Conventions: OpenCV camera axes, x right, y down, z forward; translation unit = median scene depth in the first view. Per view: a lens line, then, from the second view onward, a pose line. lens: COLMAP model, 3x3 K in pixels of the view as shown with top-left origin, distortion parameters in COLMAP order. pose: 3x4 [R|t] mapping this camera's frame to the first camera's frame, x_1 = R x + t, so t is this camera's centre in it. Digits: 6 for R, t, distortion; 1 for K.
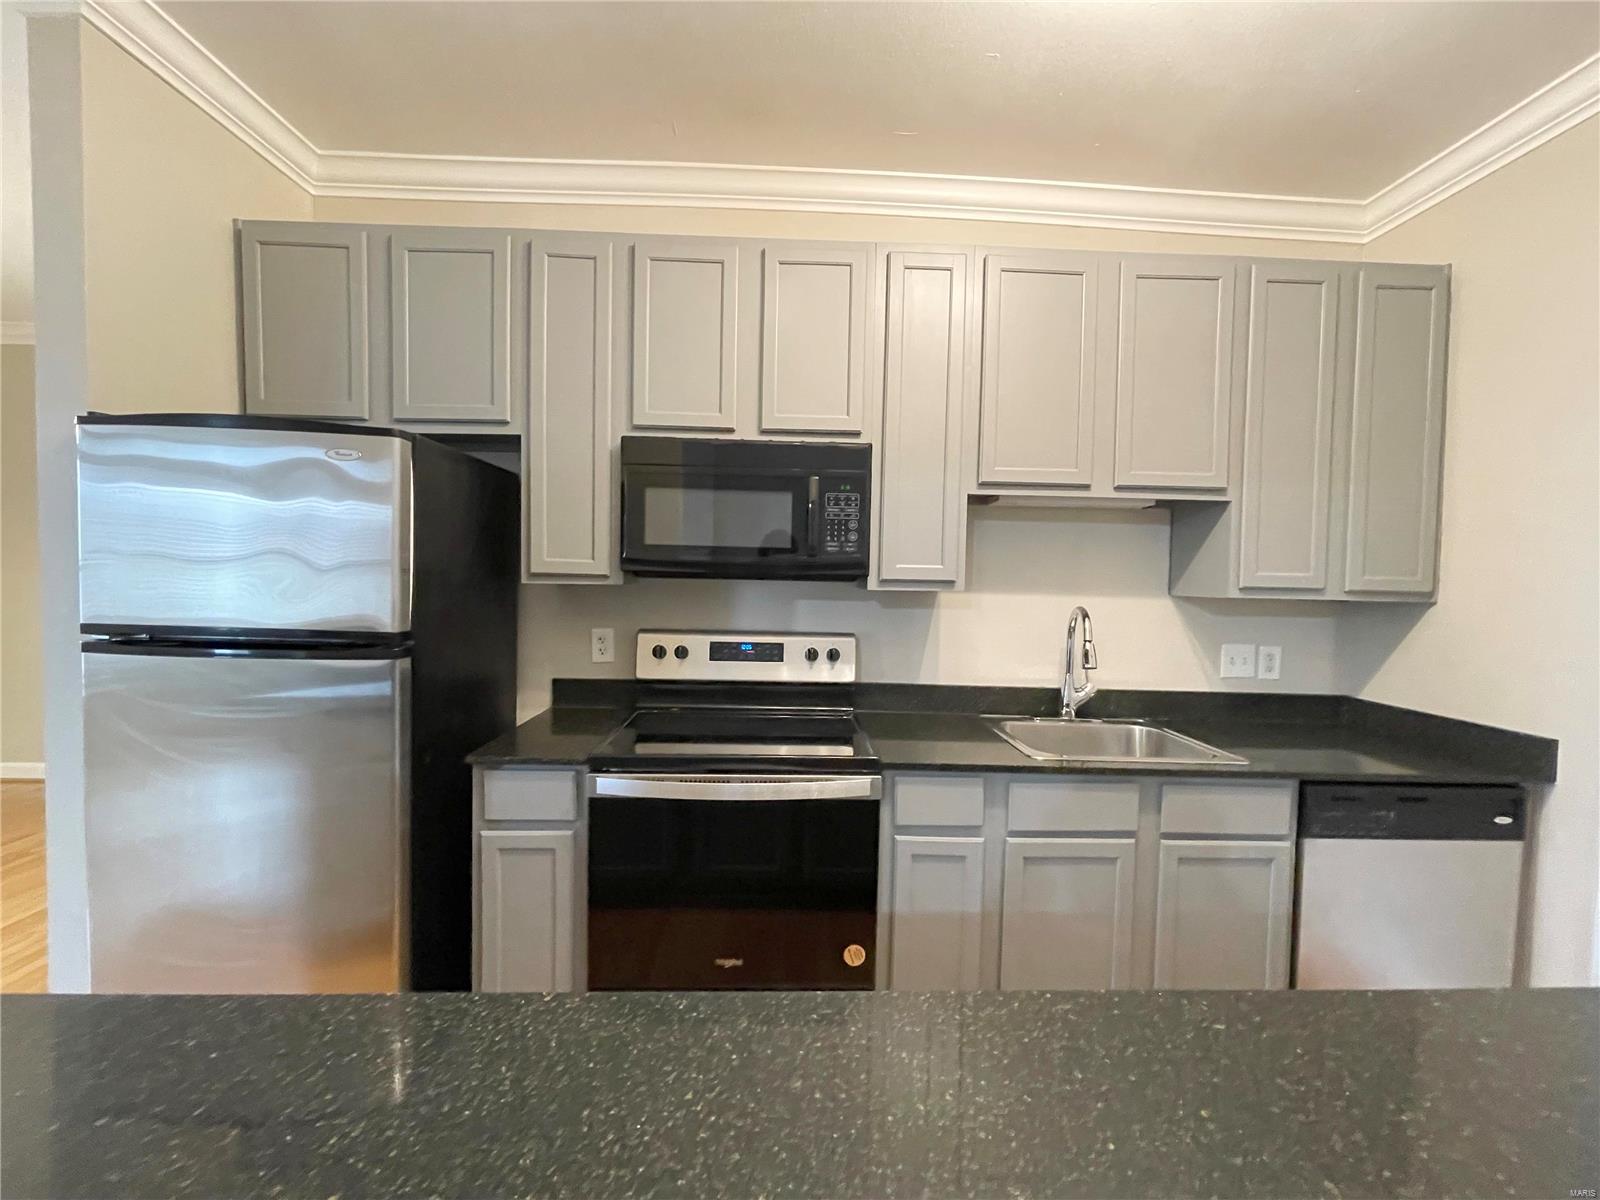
lens RADIAL K [[653.8, 0, 795.3], [0, 653.8, 590.3], [0, 0, 1]] dist [-0.000373, -0.000169]
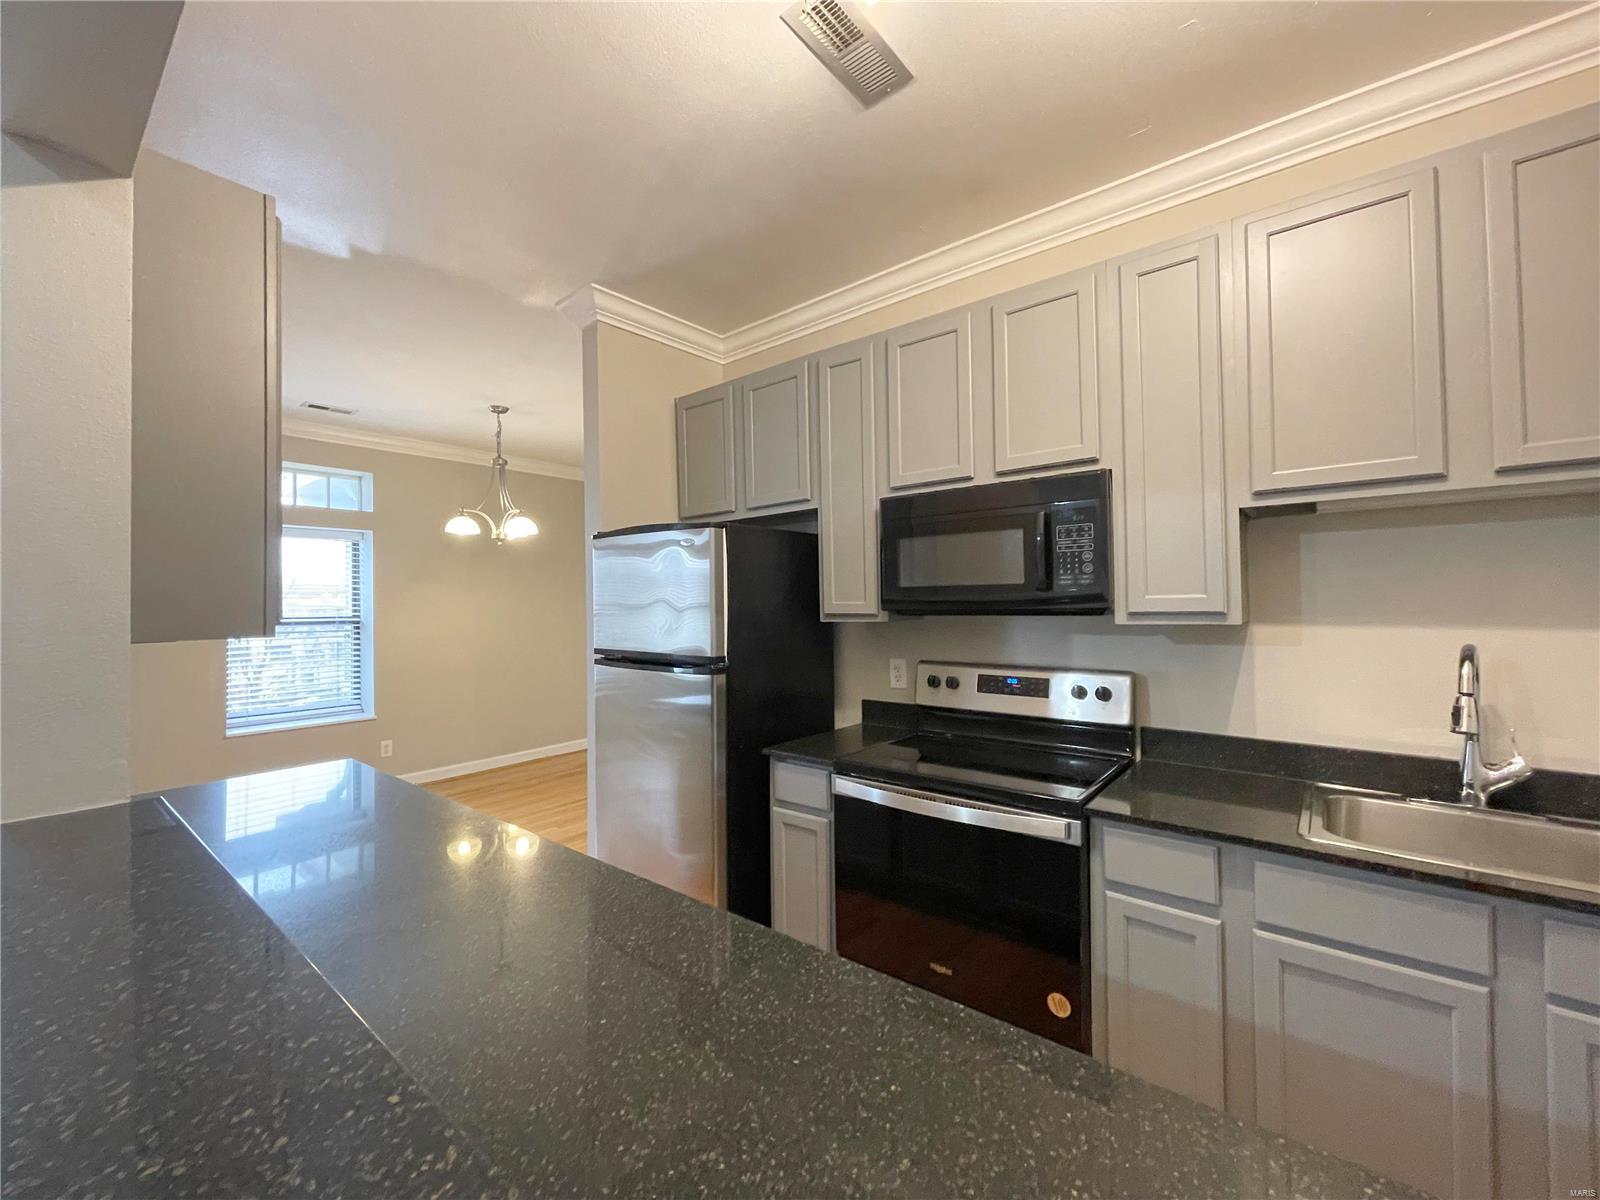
lens RADIAL K [[642.0, 0, 803.5], [0, 642.0, 597.1], [0, 0, 1]] dist [0.000369, 0.000337]
pose [[0.761506, -0.039071, -0.646979, 0.377853], [0.008906, 0.998718, -0.049831, 0.002871], [0.648097, 0.032185, 0.760878, 0.017949]]
